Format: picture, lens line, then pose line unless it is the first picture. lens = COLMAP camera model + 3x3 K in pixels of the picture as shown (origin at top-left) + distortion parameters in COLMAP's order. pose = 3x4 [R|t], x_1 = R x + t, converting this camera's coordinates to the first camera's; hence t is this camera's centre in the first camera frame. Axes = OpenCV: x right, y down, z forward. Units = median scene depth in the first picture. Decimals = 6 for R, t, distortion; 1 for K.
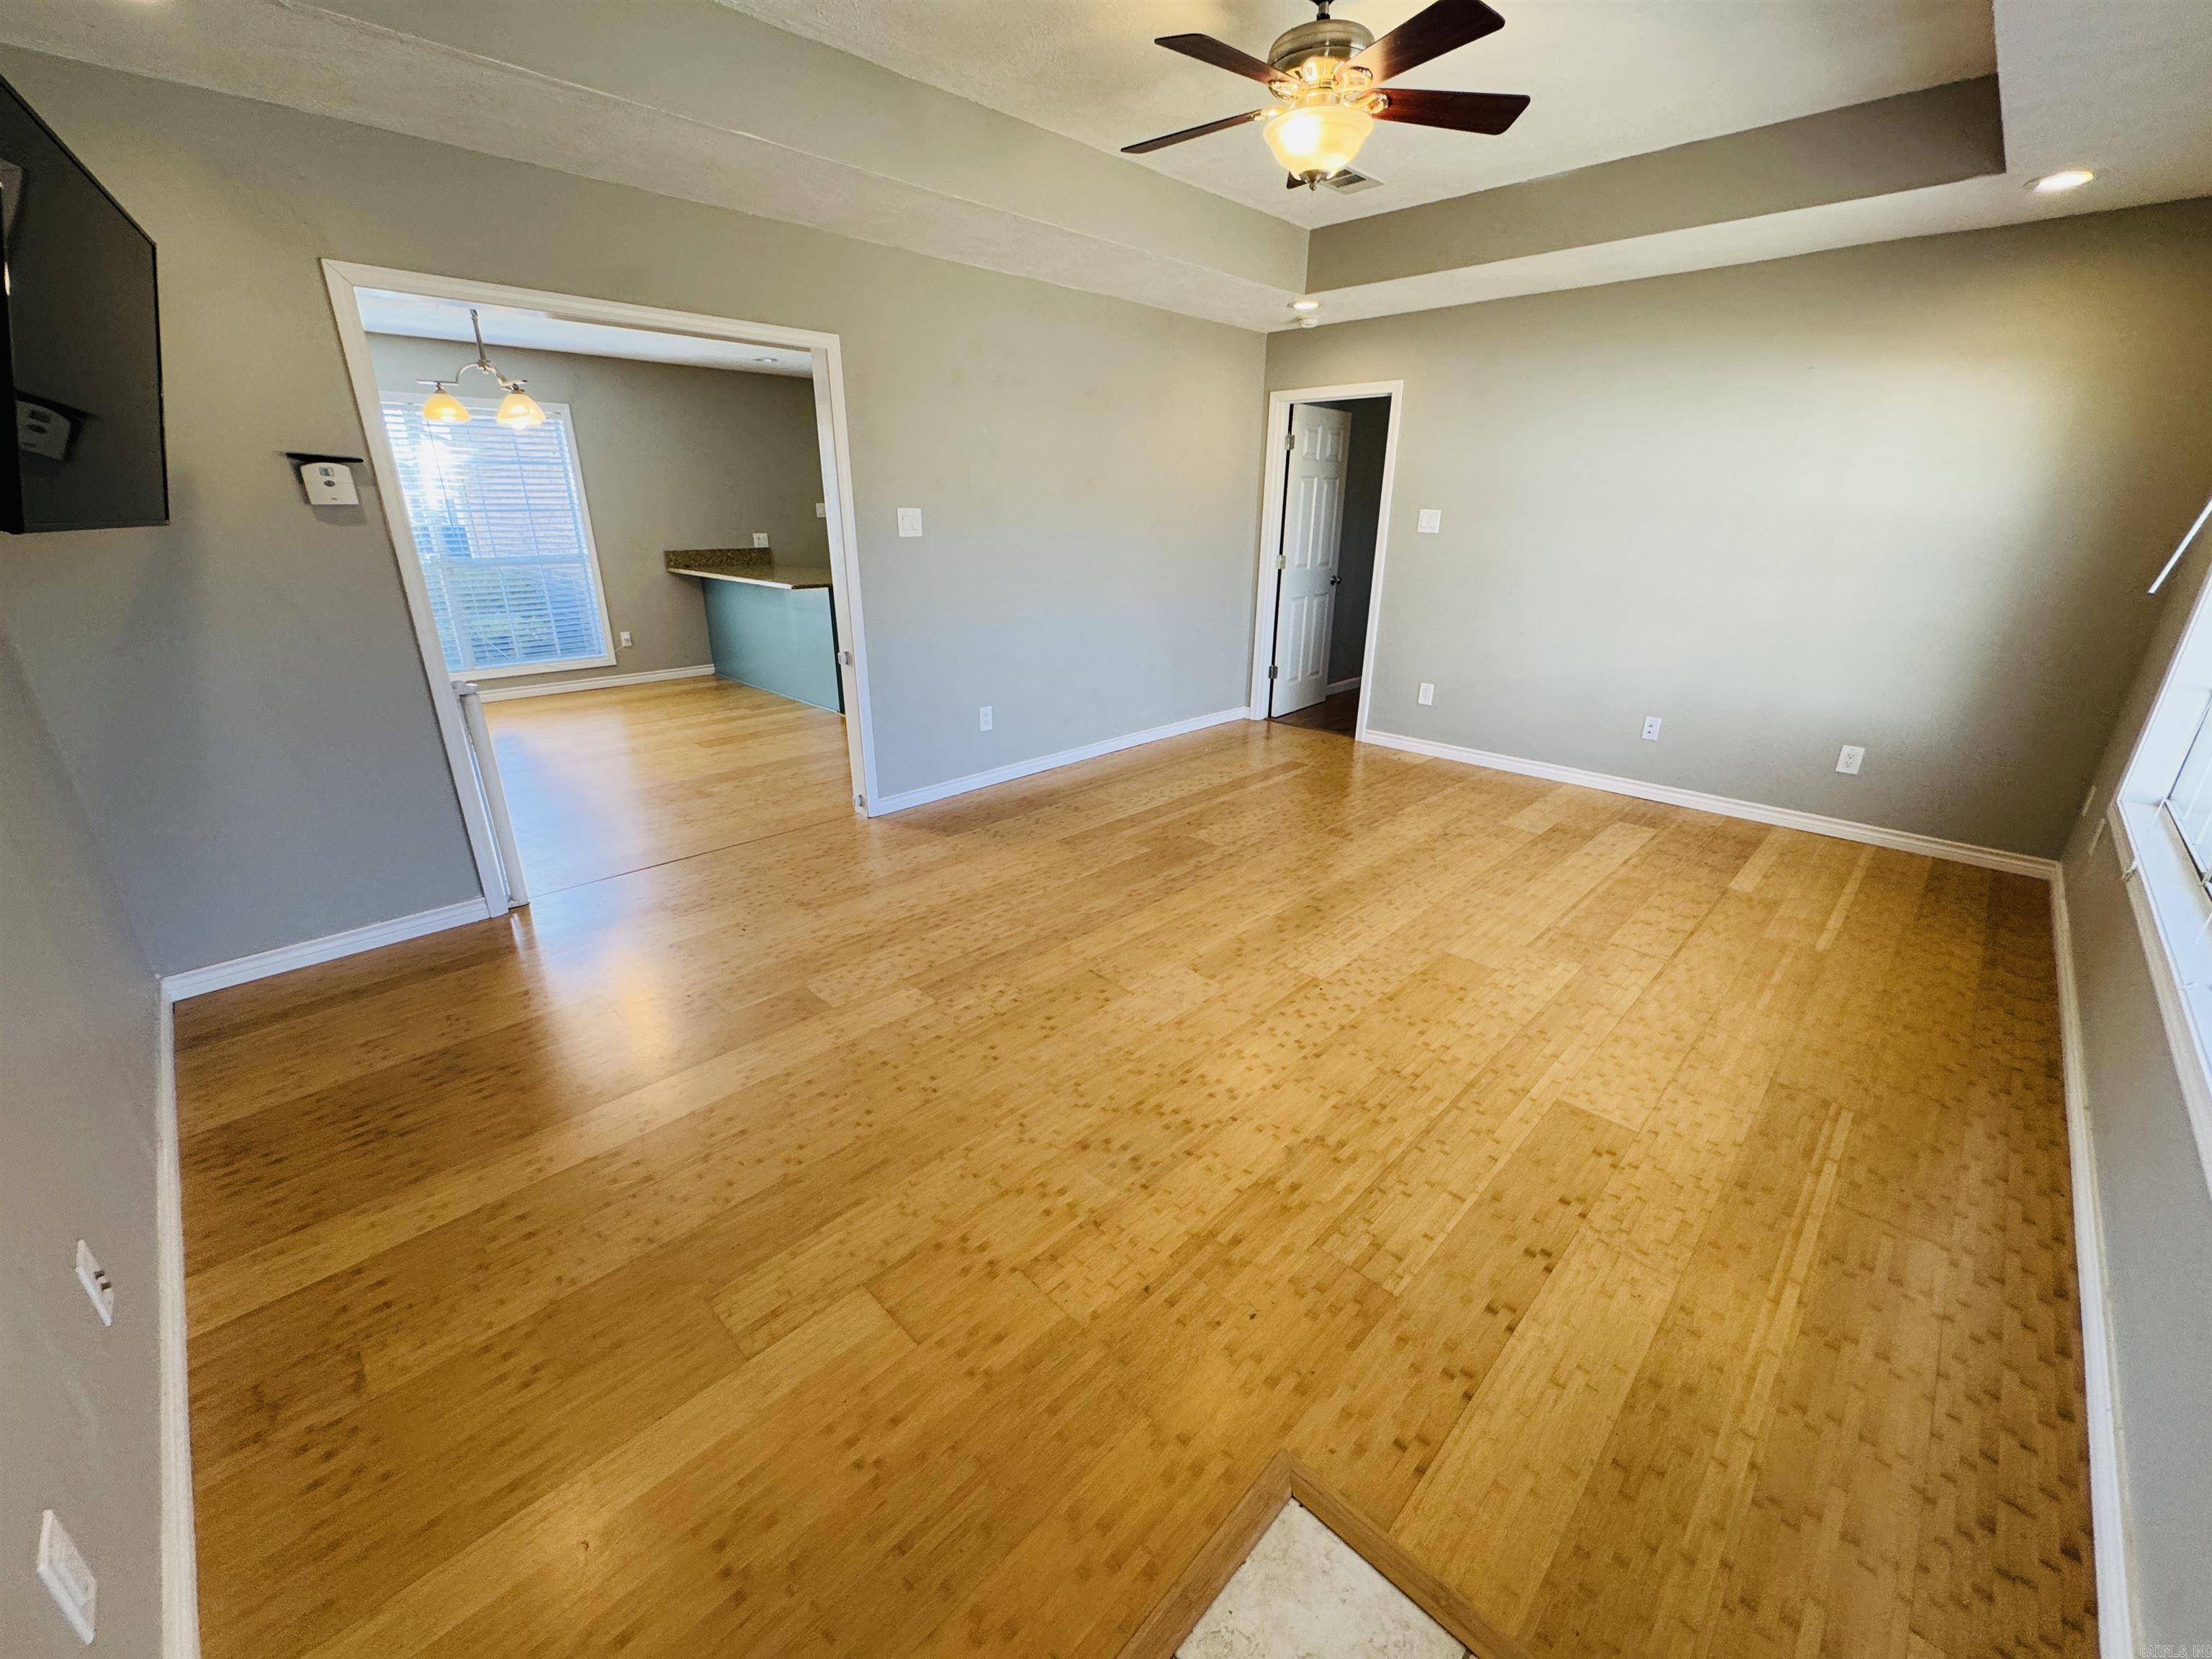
lens RADIAL K [[882.4, 0, 1107.7], [0, 882.4, 830.7], [0, 0, 1]] dist [-0.001357, -0.000224]
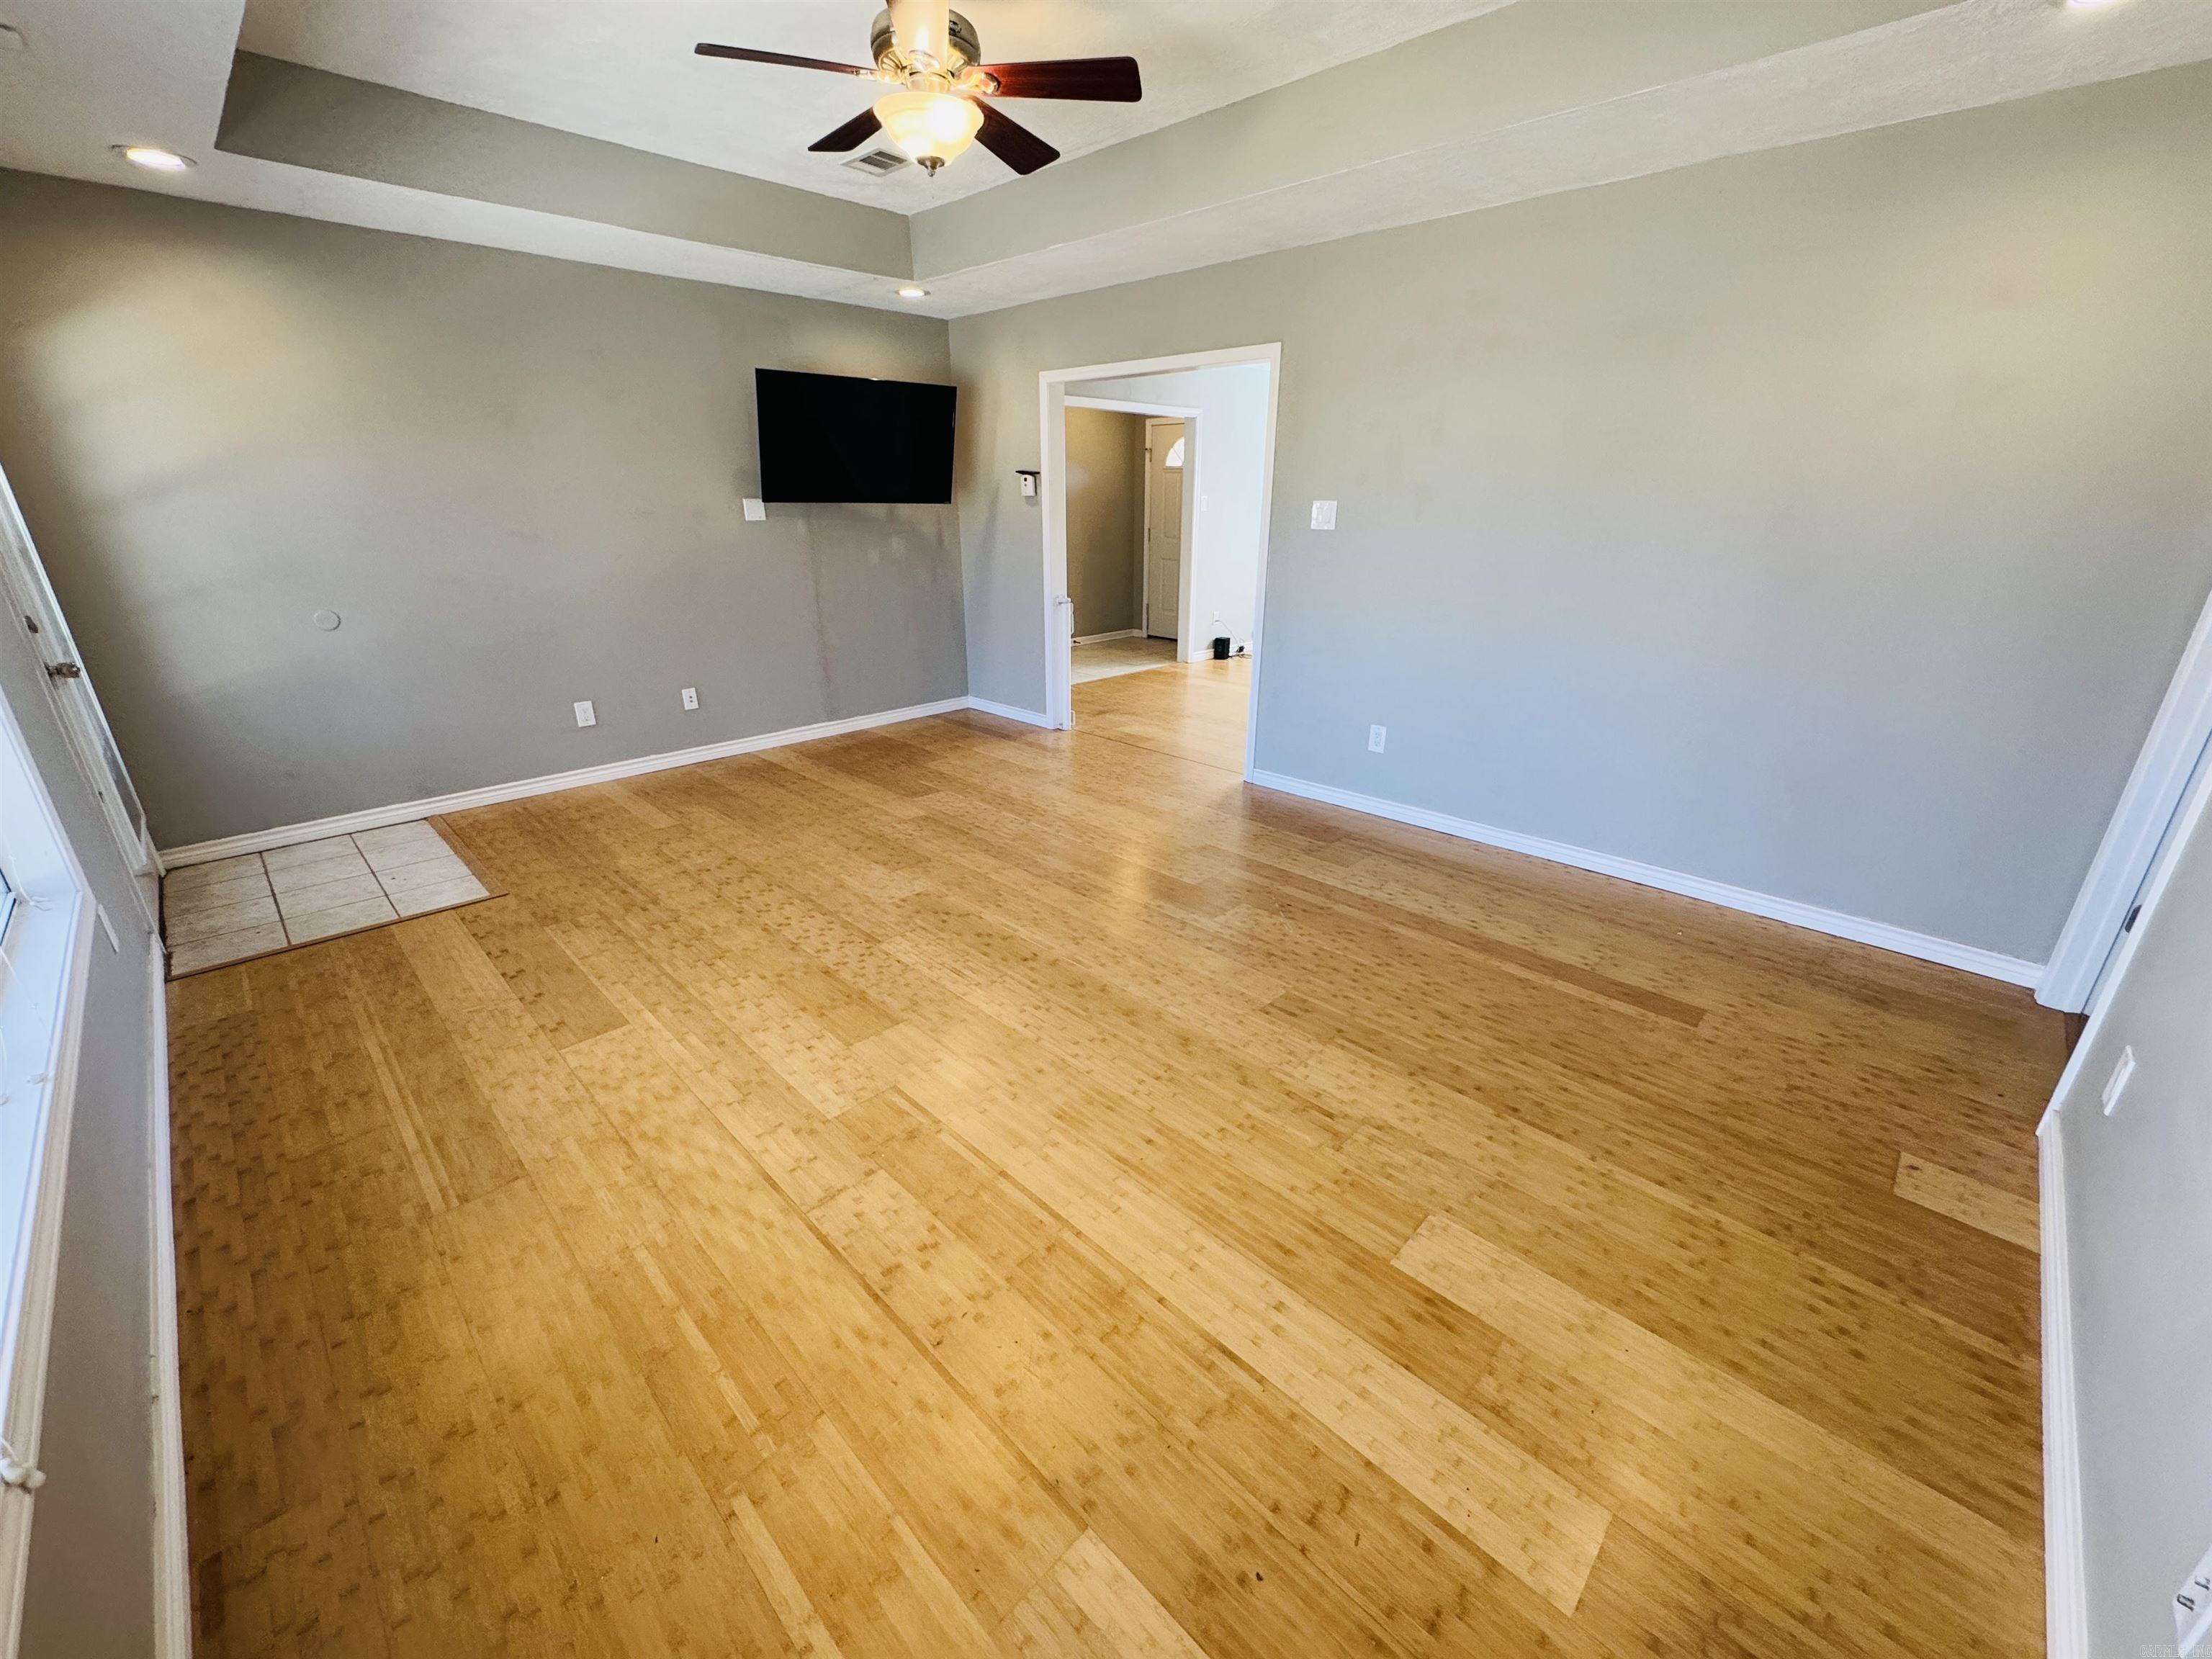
lens RADIAL K [[881.2, 0, 1106.0], [0, 881.2, 829.5], [0, 0, 1]] dist [-0.003761, 0.000057]
pose [[0.000968, 0.350857, -0.936429, 1.113759], [-0.352087, 0.876586, 0.328071, -0.371791], [0.935967, 0.329387, 0.124380, 1.019391]]
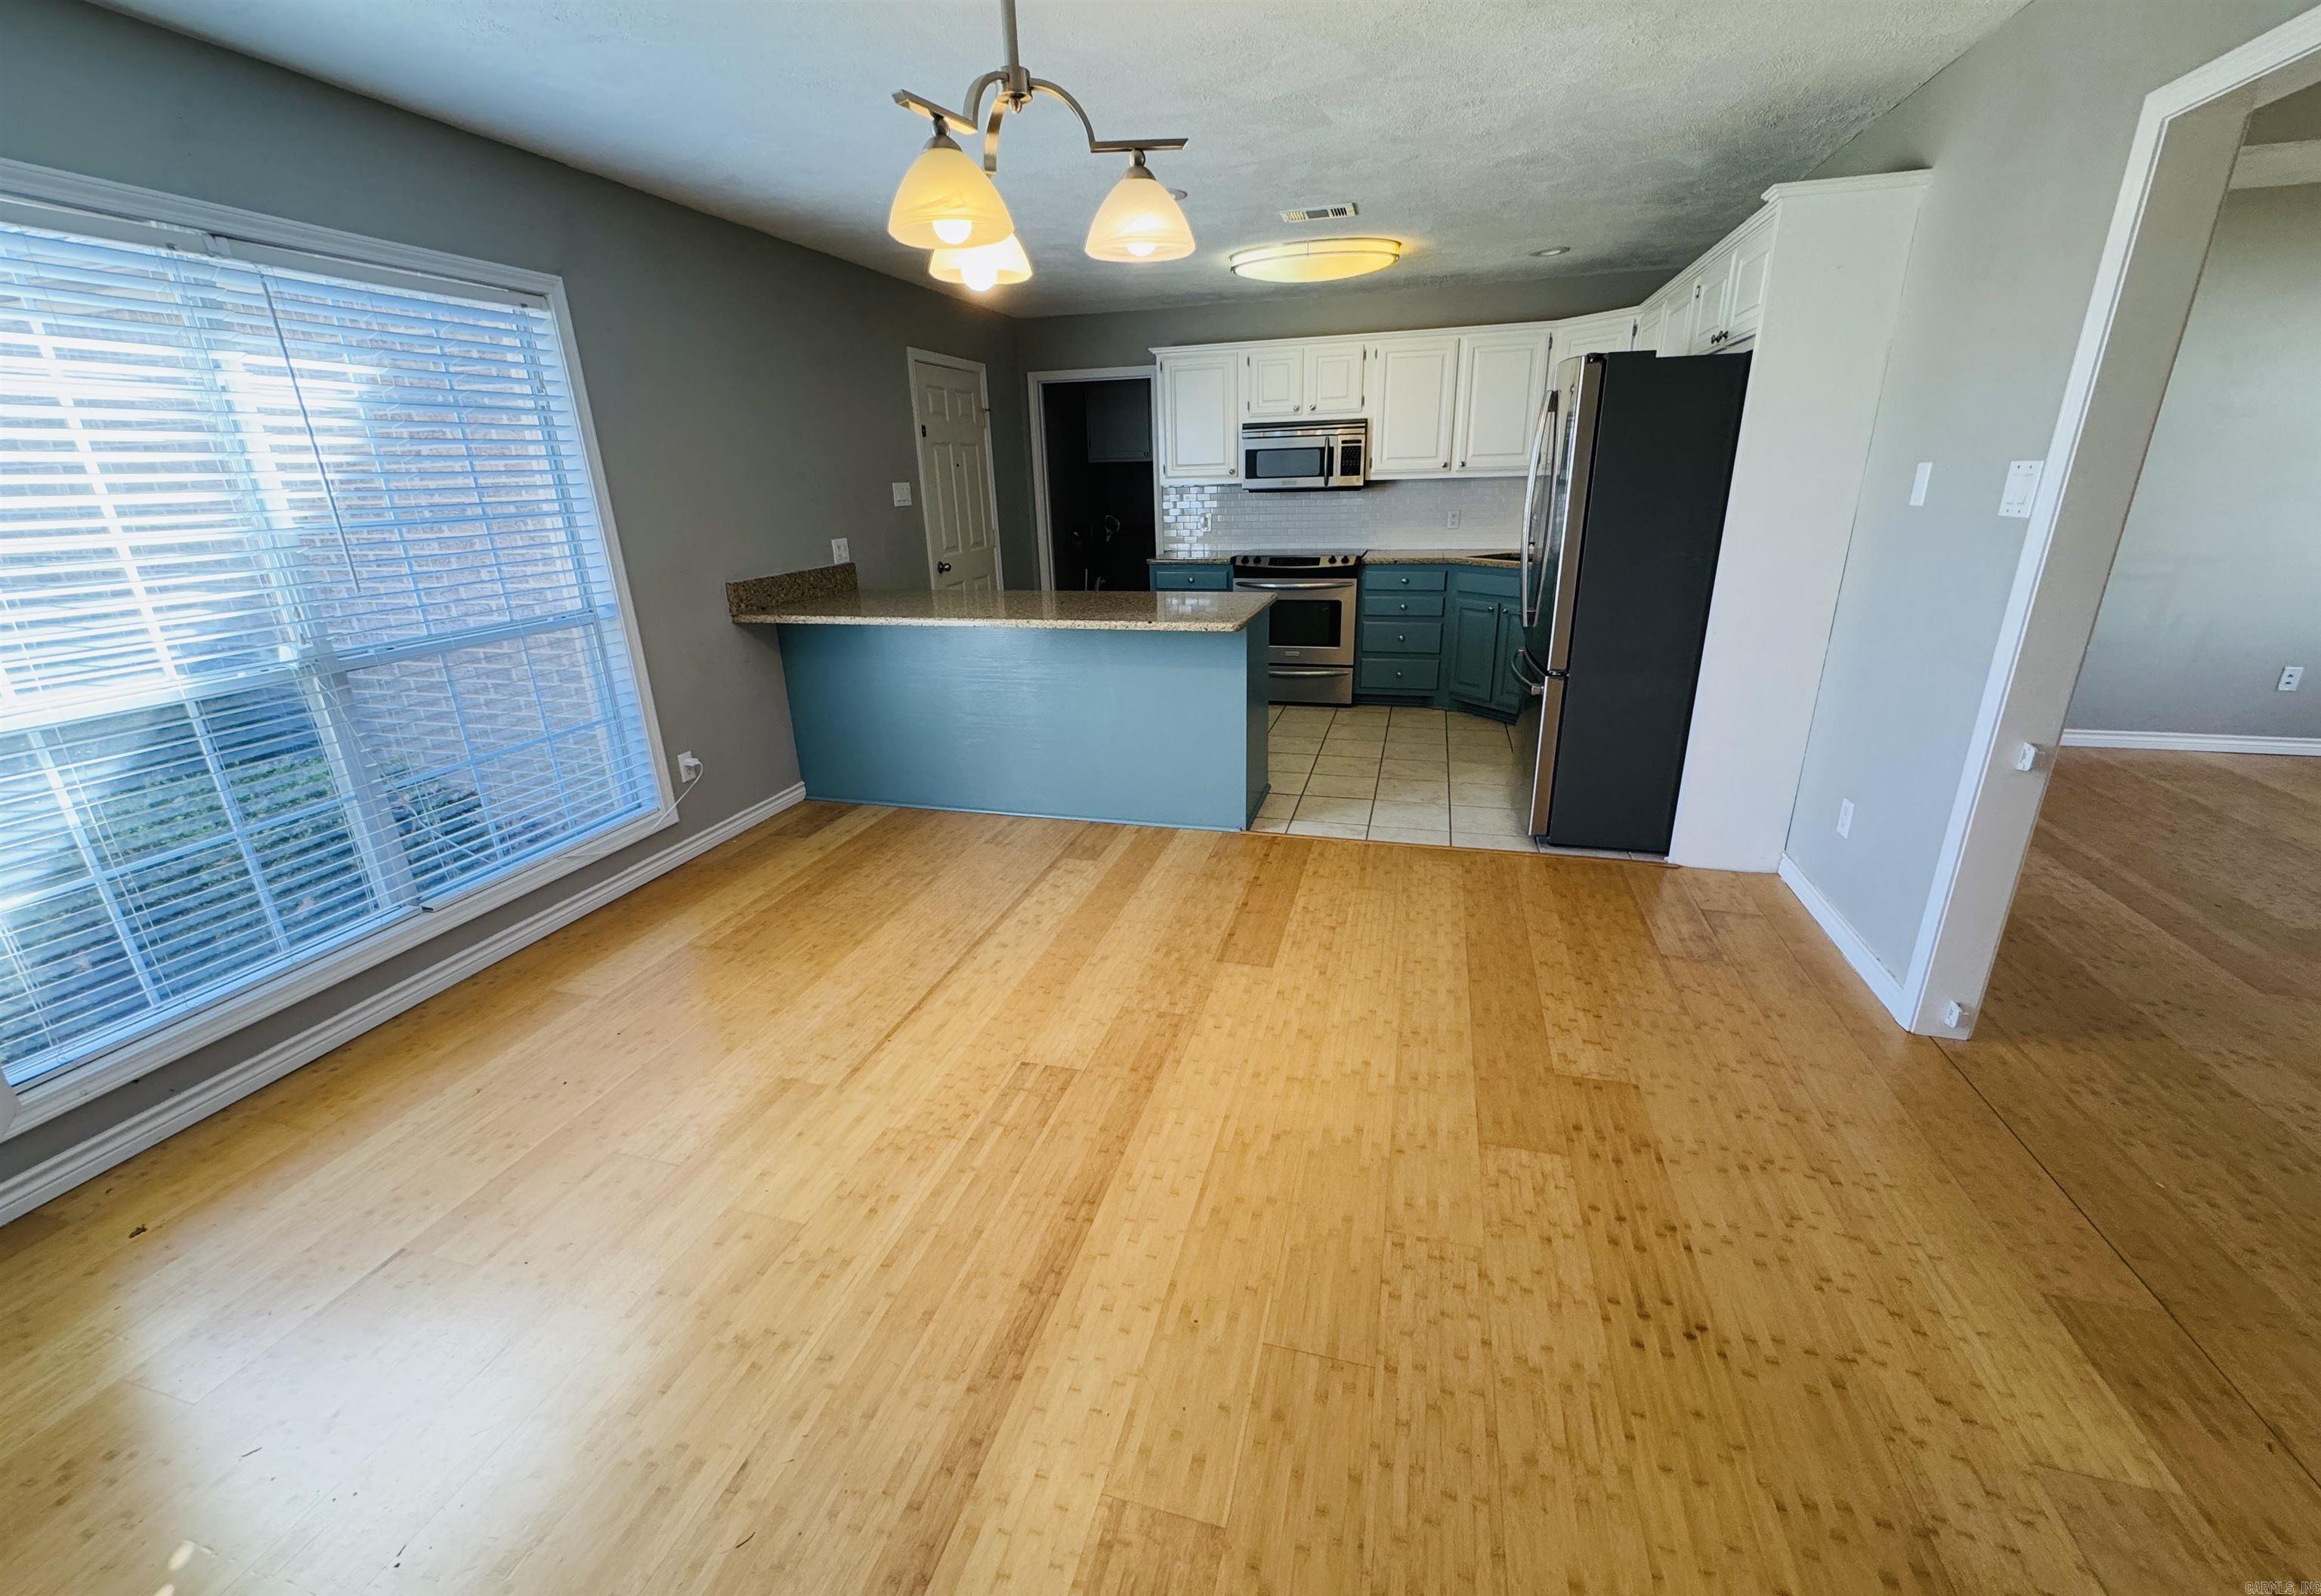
lens RADIAL K [[926.8, 0, 1160.0], [0, 926.8, 796.1], [0, 0, 1]] dist [-0.002057, -0.000110]
pose [[0.877373, -0.188256, 0.441335, -1.293236], [0.198642, 0.979801, 0.023045, -0.378513], [-0.436759, 0.067449, 0.897046, 0.991726]]
